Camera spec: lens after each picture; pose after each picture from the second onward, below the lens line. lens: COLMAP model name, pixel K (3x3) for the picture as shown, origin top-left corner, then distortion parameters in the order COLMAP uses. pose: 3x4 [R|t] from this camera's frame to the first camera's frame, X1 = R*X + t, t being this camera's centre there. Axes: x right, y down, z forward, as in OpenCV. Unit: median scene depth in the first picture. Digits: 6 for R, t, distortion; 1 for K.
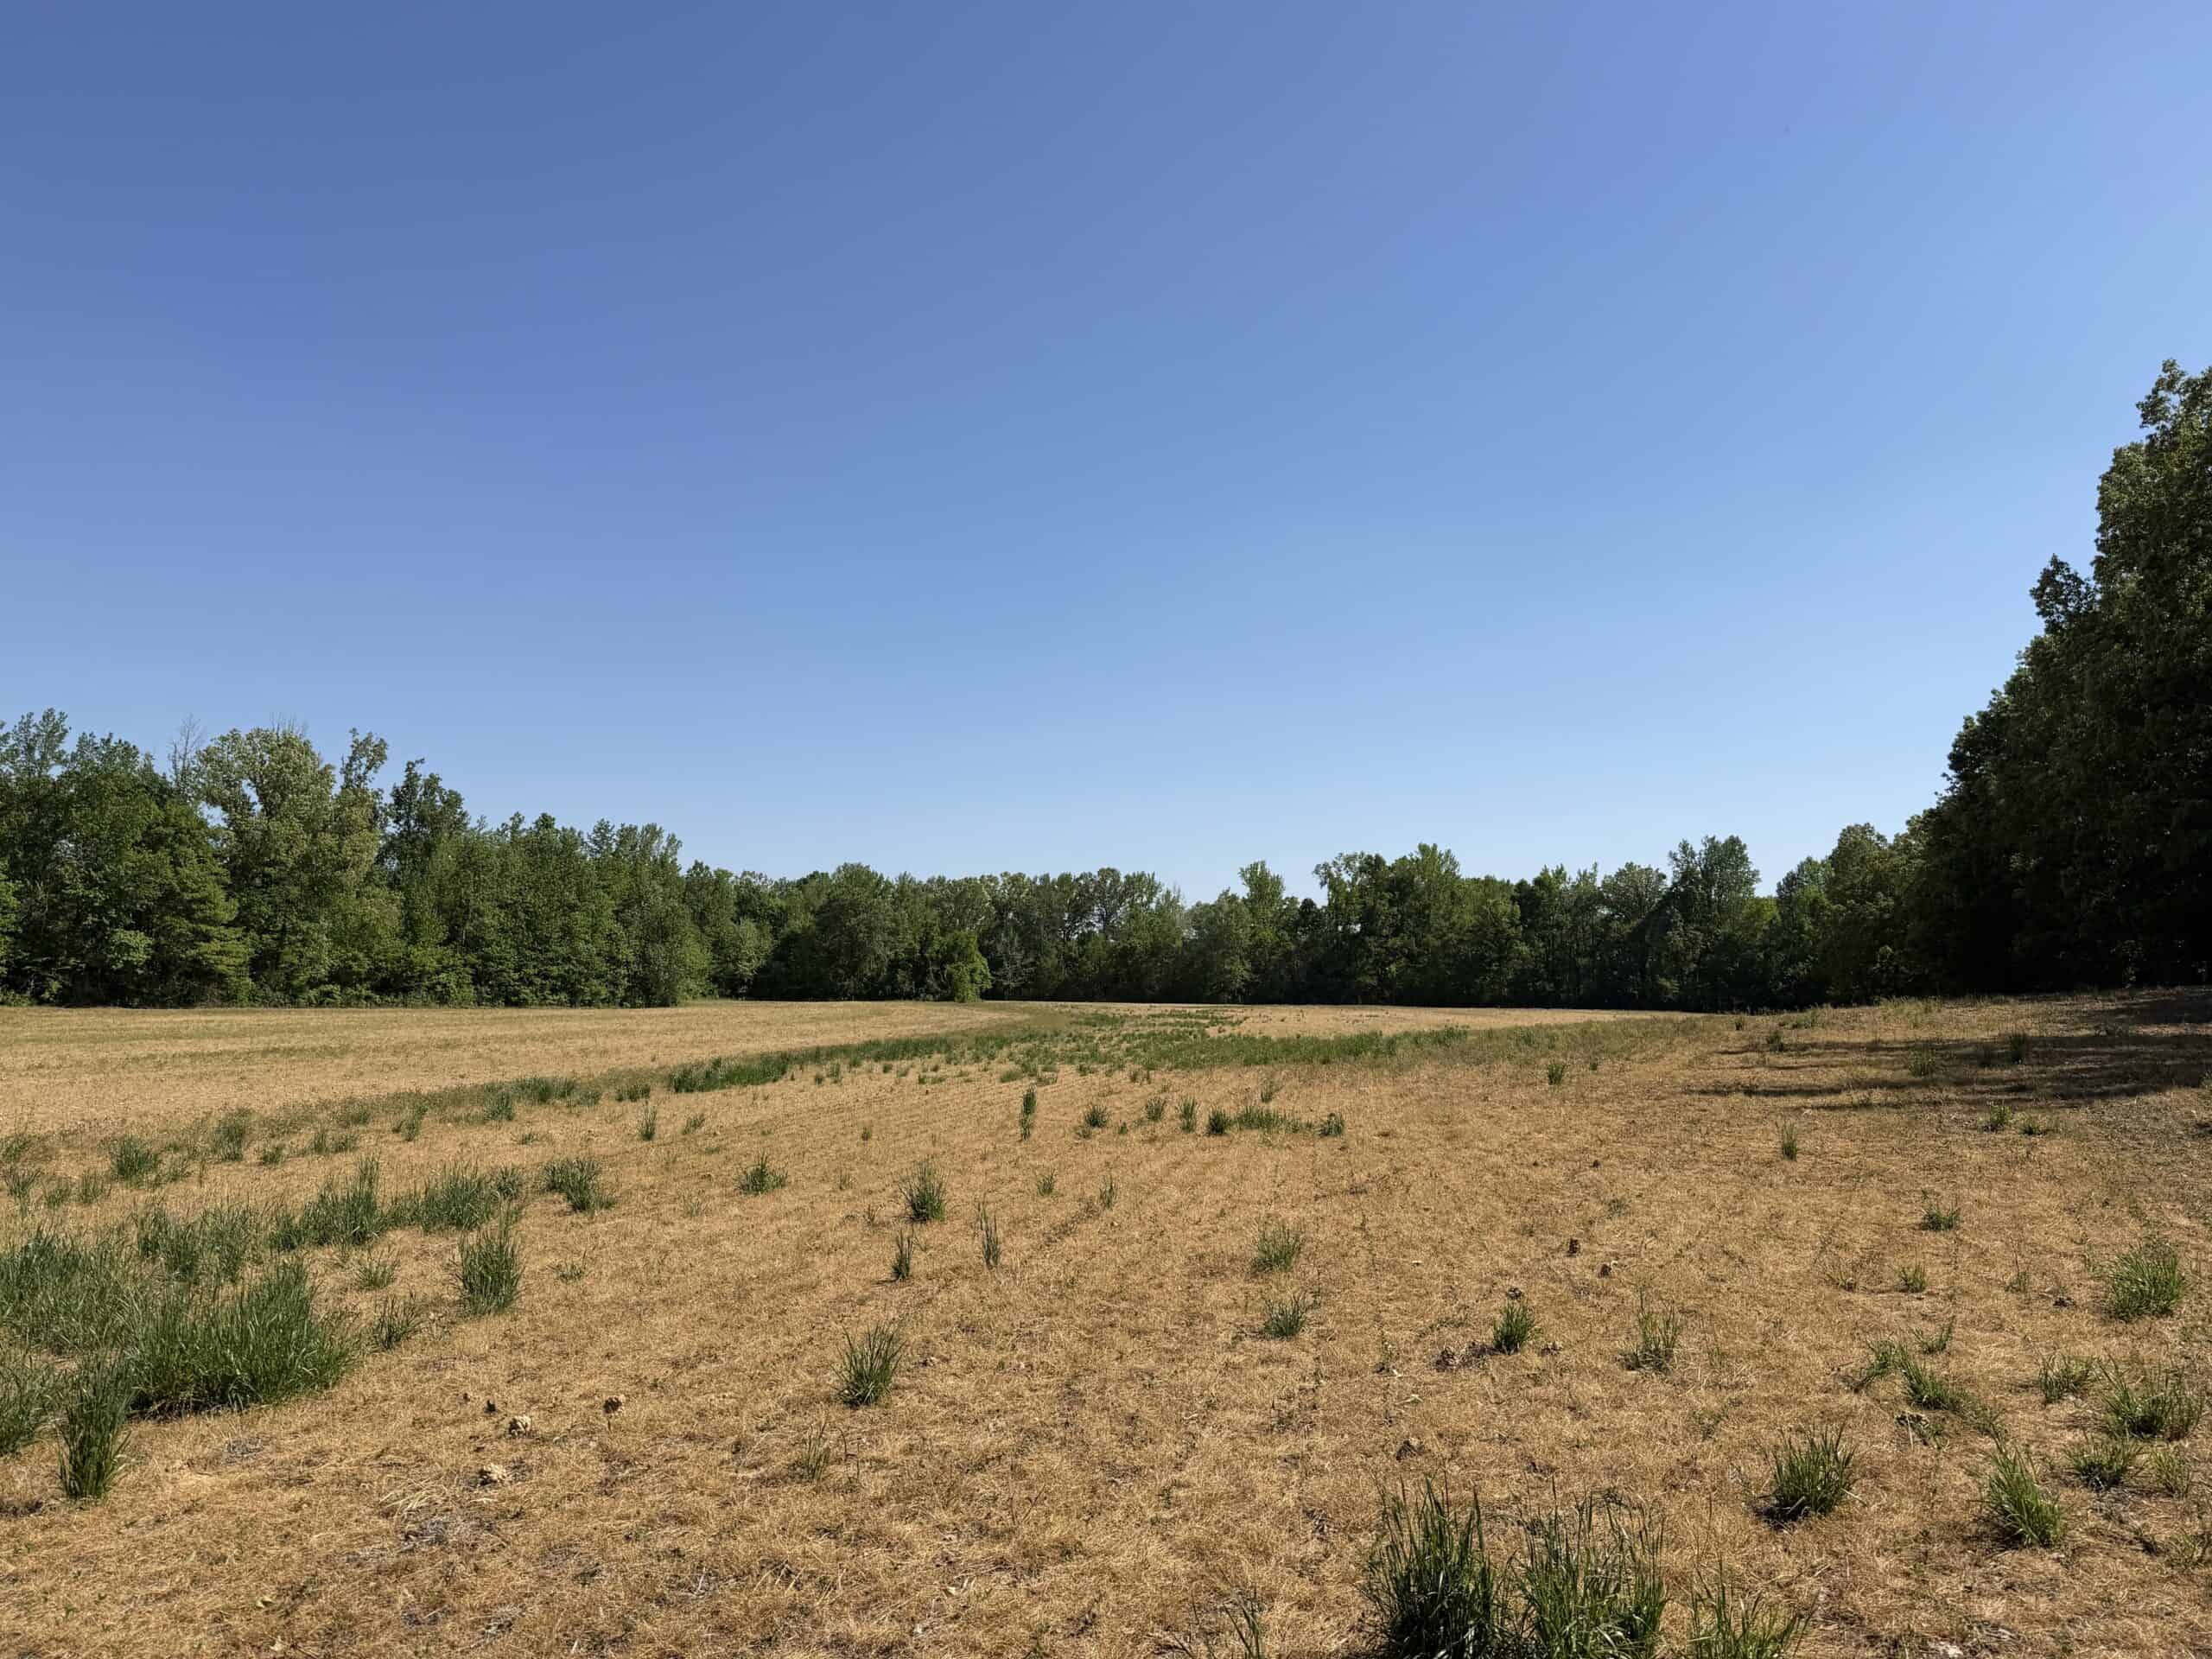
lens RADIAL K [[1542.6, 0, 1101.9], [0, 1542.6, 851.0], [0, 0, 1]] dist [0.063720, -0.082719]
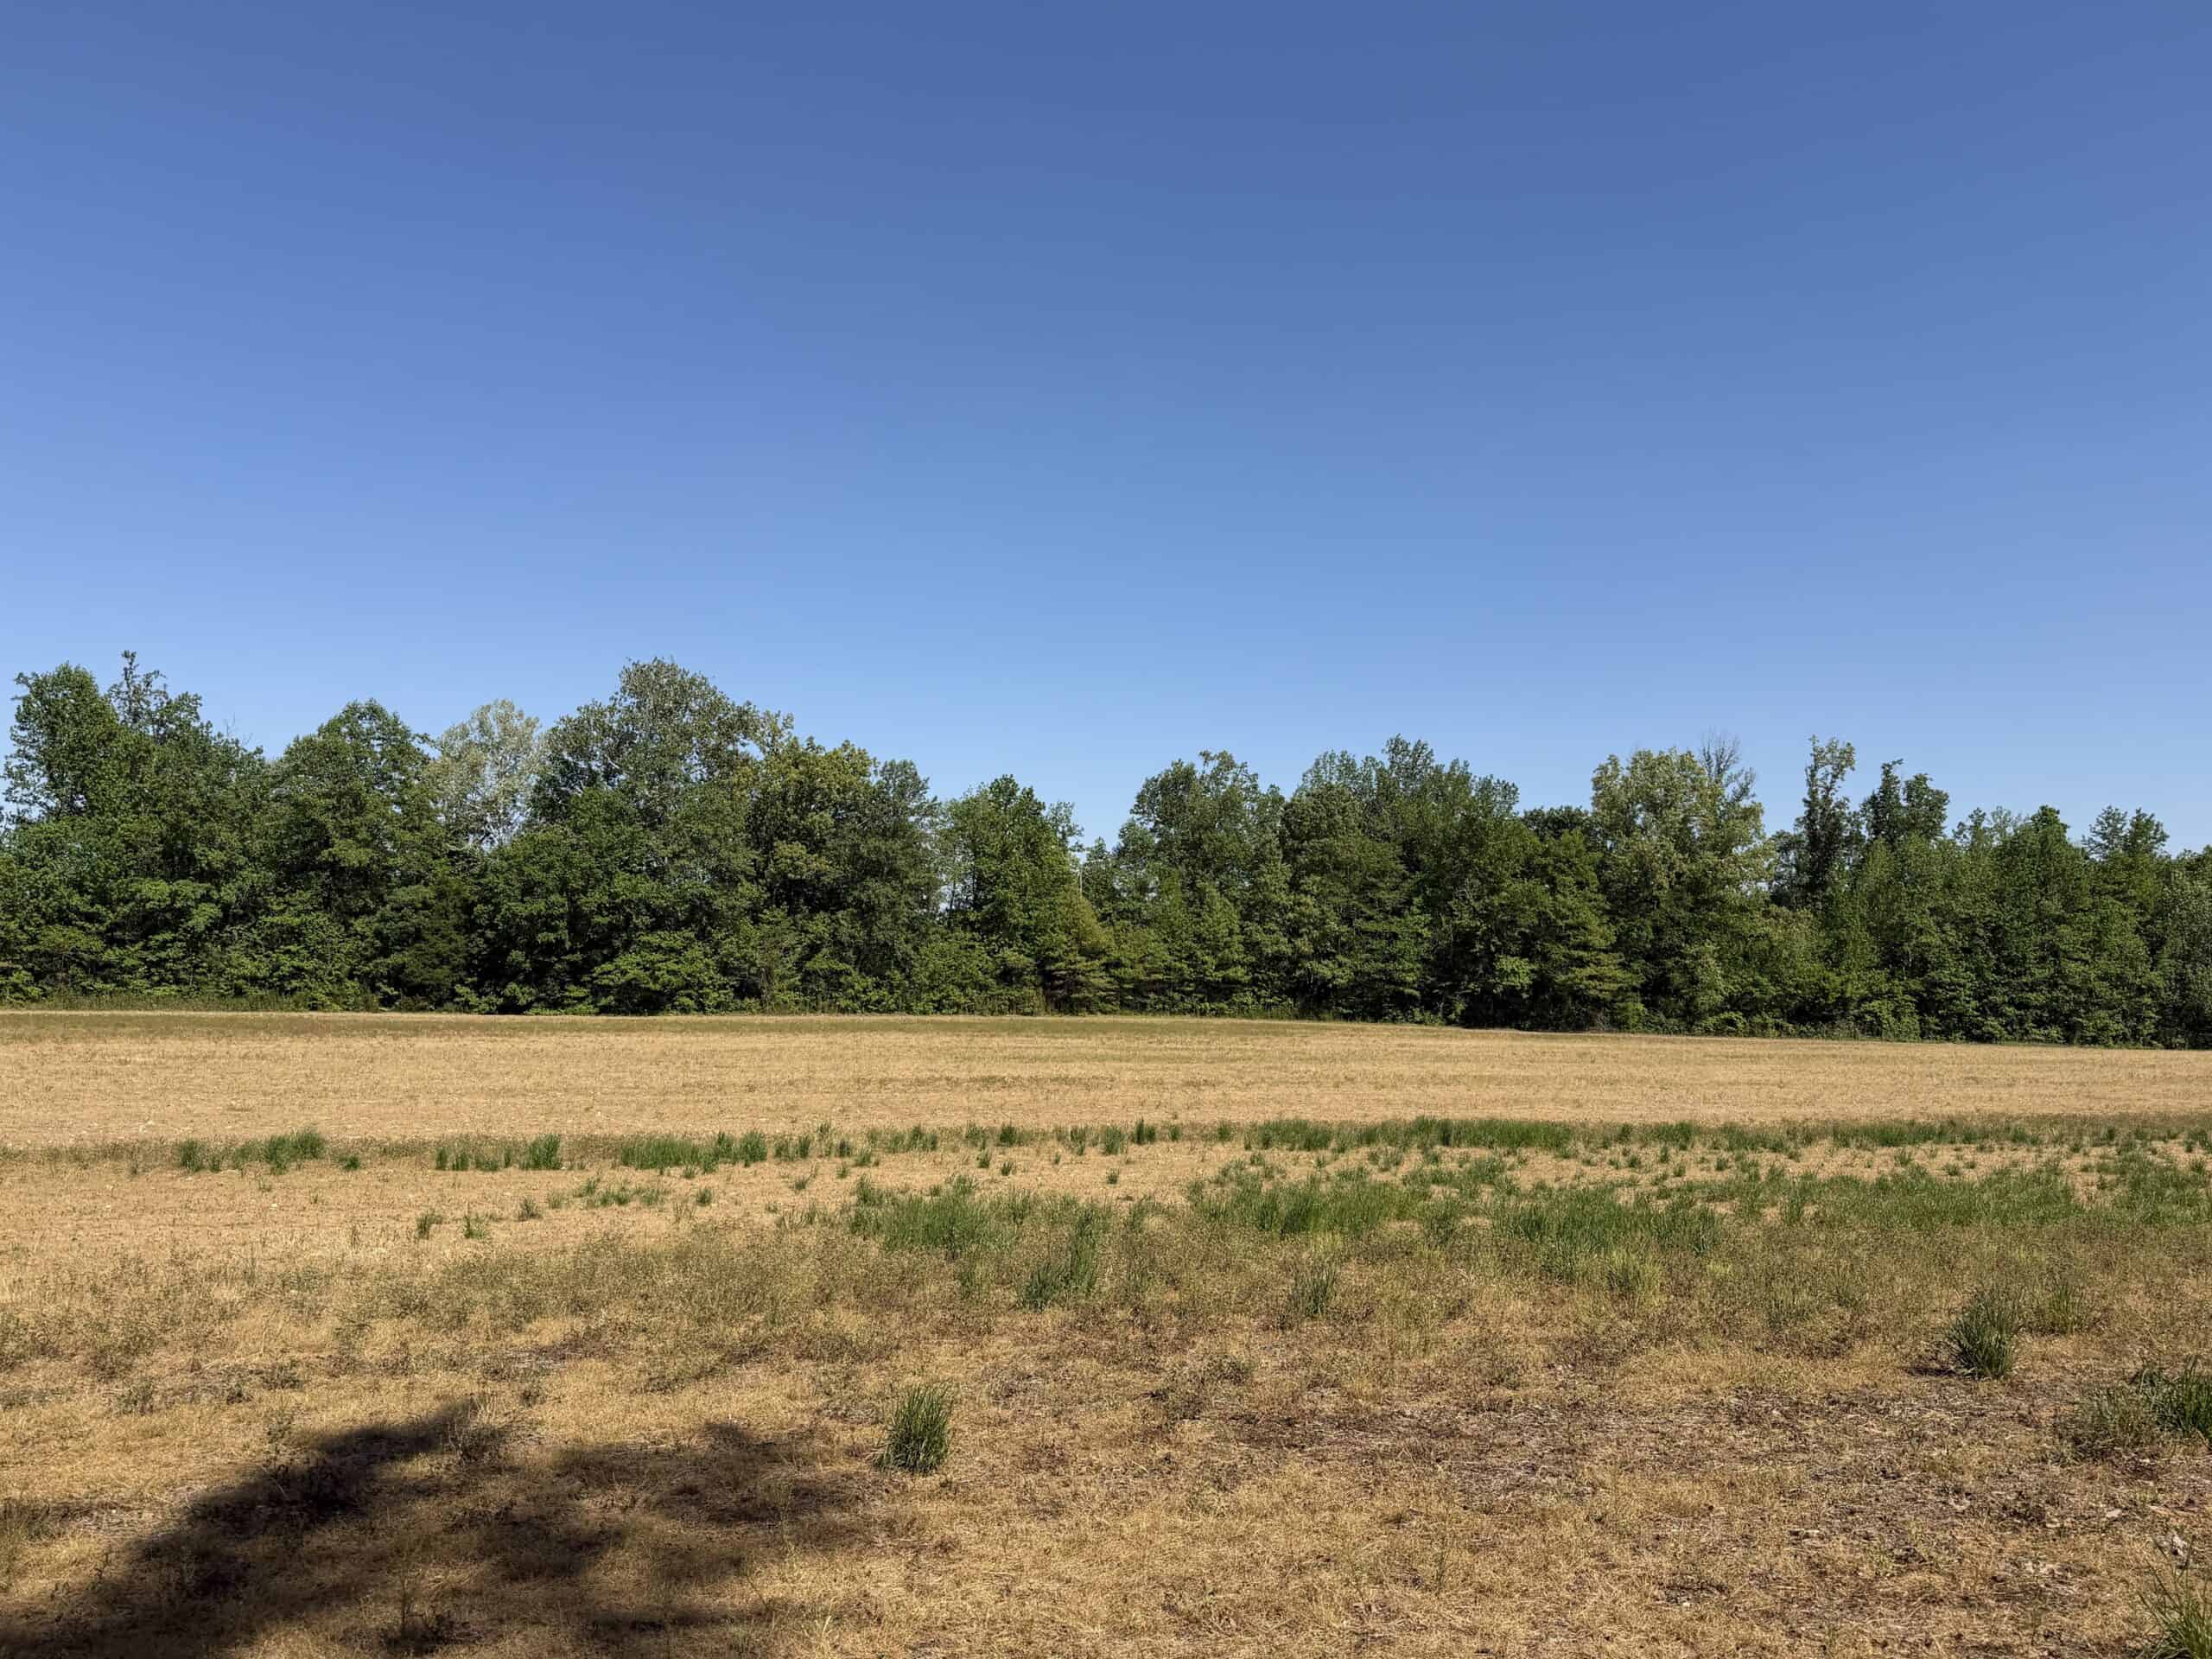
lens RADIAL K [[1534.5, 0, 1106.0], [0, 1534.5, 829.5], [0, 0, 1]] dist [0.095197, -0.138648]
pose [[0.486817, -0.084839, -0.869374, 0.093056], [0.061869, 0.996121, -0.062564, 0.007401], [0.871310, -0.023331, 0.490178, 0.136731]]
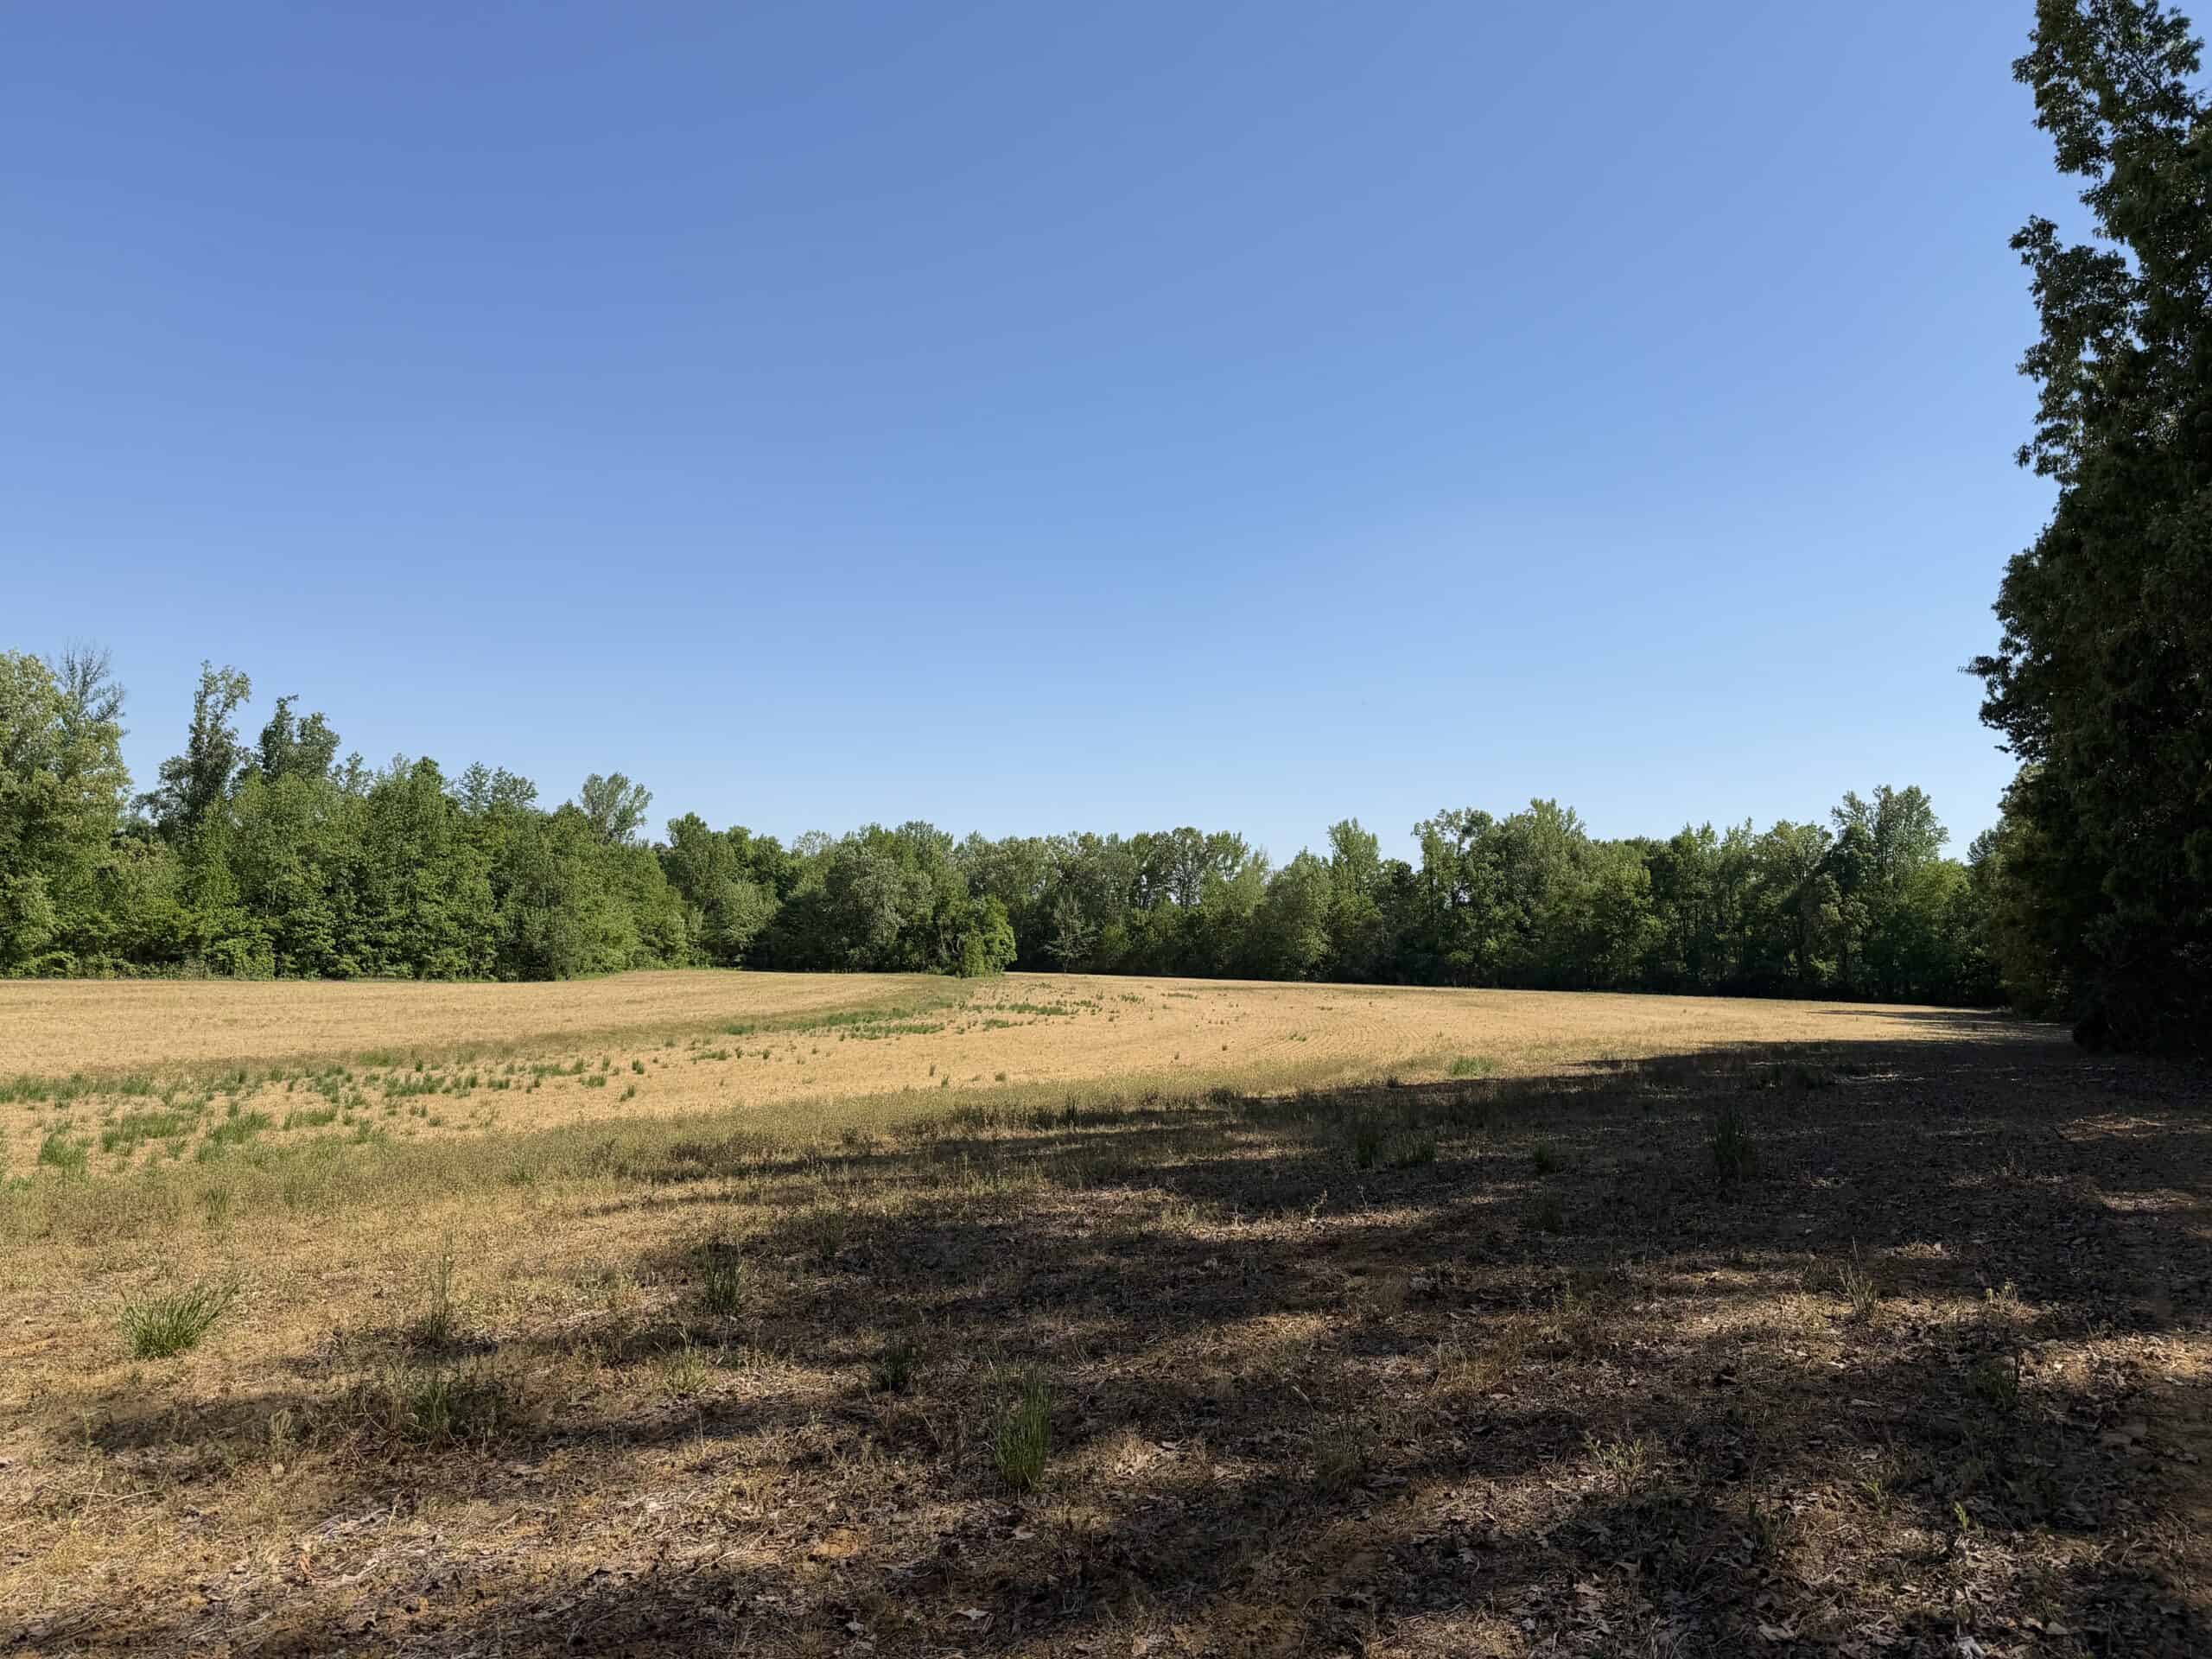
lens RADIAL K [[1542.6, 0, 1101.9], [0, 1542.6, 851.0], [0, 0, 1]] dist [0.063720, -0.082719]
pose [[0.990920, 0.003610, -0.134401, 0.112037], [-0.000661, 0.999758, 0.021981, 0.007804], [0.134448, -0.021693, 0.990683, 0.152656]]
